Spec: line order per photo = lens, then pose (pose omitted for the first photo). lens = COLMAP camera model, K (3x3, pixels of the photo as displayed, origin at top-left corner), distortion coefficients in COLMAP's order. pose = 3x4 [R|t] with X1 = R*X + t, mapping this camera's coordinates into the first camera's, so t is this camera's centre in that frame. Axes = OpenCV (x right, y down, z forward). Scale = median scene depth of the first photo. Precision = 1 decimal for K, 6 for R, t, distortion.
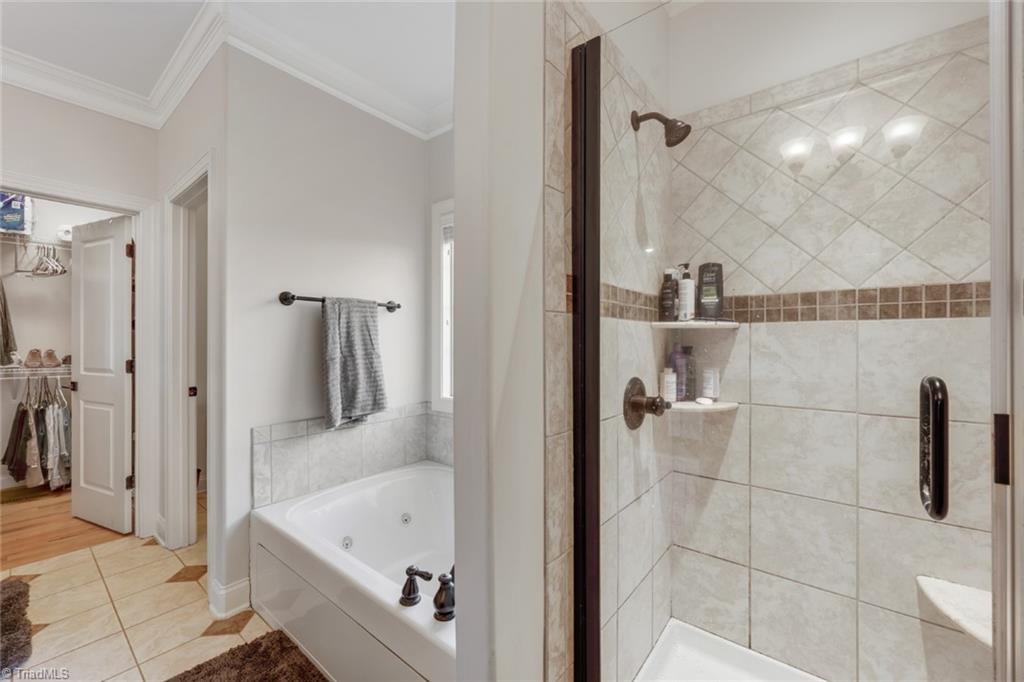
lens RADIAL K [[406.2, 0, 512.0], [0, 406.2, 341.0], [0, 0, 1]] dist [-0.005094, -0.000195]
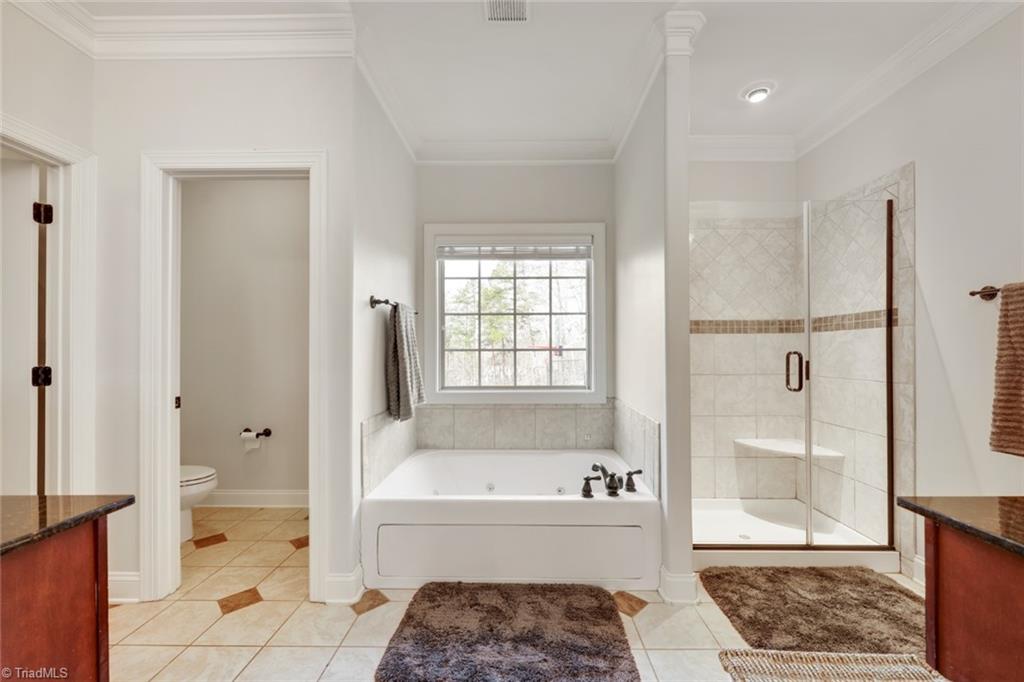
lens RADIAL K [[414.7, 0, 511.6], [0, 414.7, 348.9], [0, 0, 1]] dist [0.001207, -0.000209]
pose [[0.794416, 0.001635, 0.607372, -1.151657], [0.003268, 0.999970, -0.006967, 0.036233], [-0.607366, 0.007520, 0.794387, -0.127372]]
